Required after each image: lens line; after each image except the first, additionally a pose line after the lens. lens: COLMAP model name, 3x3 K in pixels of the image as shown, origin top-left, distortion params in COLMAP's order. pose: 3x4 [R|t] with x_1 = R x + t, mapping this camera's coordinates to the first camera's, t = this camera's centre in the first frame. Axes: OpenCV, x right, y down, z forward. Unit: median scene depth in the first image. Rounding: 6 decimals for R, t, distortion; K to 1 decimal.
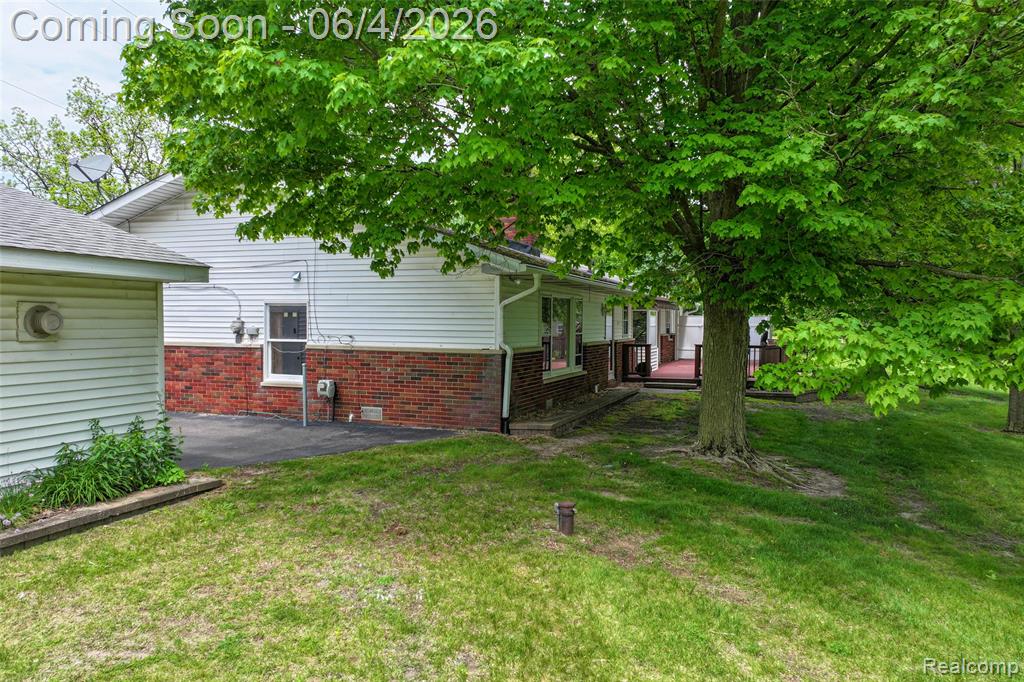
lens RADIAL K [[720.5, 0, 513.0], [0, 720.5, 340.8], [0, 0, 1]] dist [0.000079, 0.017287]
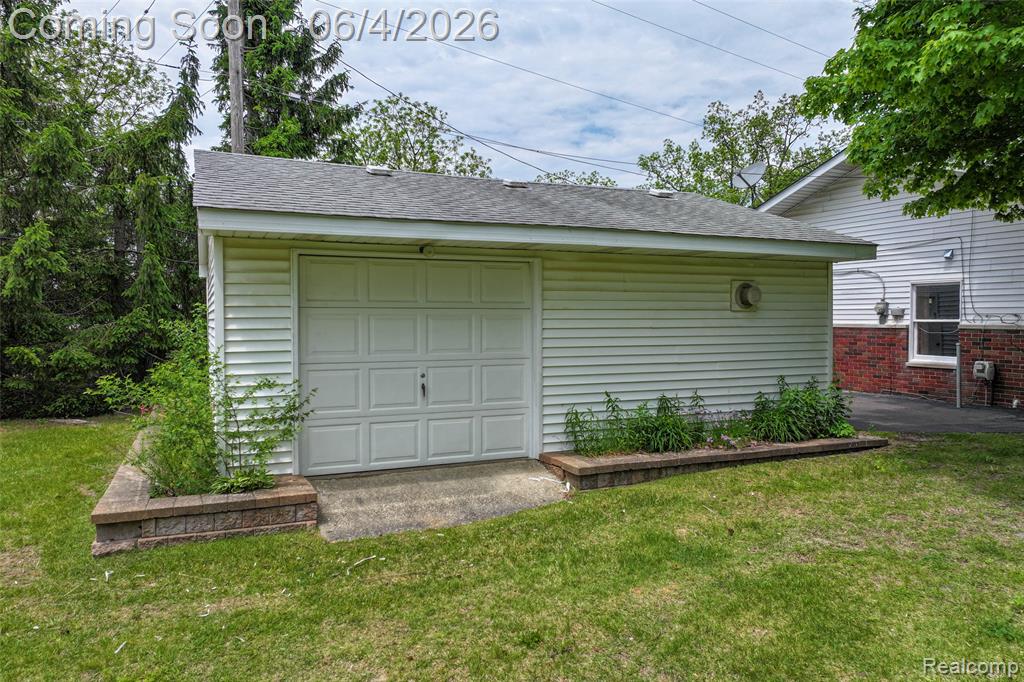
lens RADIAL K [[720.5, 0, 512.6], [0, 720.5, 342.7], [0, 0, 1]] dist [0.000079, 0.017287]
pose [[0.702445, 0.017063, -0.711533, -0.032083], [-0.012765, 0.999854, 0.011375, 0.044455], [0.711623, 0.001092, 0.702561, -0.179320]]
